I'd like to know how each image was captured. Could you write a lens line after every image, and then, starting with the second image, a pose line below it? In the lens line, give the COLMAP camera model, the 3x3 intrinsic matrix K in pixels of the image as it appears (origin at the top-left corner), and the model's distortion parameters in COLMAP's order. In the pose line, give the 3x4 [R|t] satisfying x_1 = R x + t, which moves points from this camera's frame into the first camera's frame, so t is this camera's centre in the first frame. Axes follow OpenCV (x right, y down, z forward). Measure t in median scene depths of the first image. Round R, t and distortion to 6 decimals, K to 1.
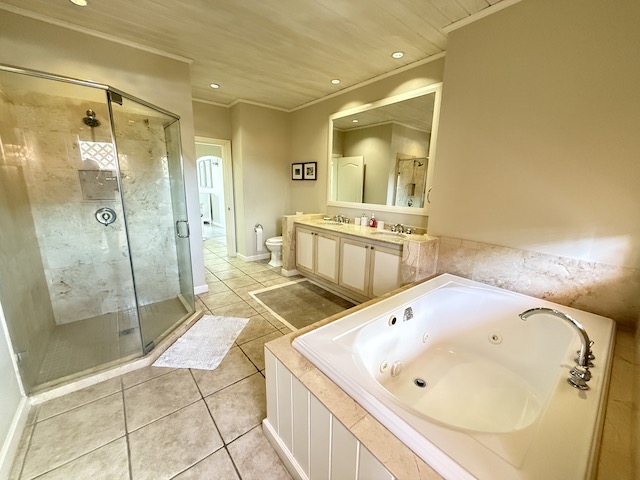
lens RADIAL K [[256.0, 0, 318.8], [0, 256.0, 238.2], [0, 0, 1]] dist [-0.000277, -0.000365]
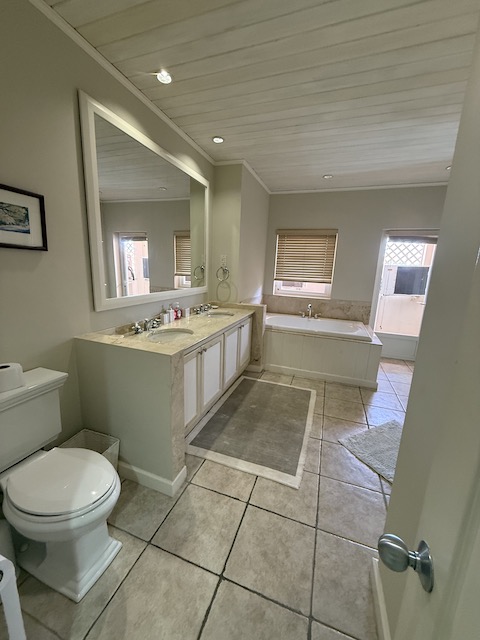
lens RADIAL K [[256.0, 0, 238.8], [0, 256.0, 320.8], [0, 0, 1]] dist [-0.000277, -0.000365]
pose [[-0.513291, -0.209078, 0.832357, -0.564264], [0.131996, 0.939098, 0.317288, -0.272702], [-0.848003, 0.272729, -0.454433, 1.230566]]
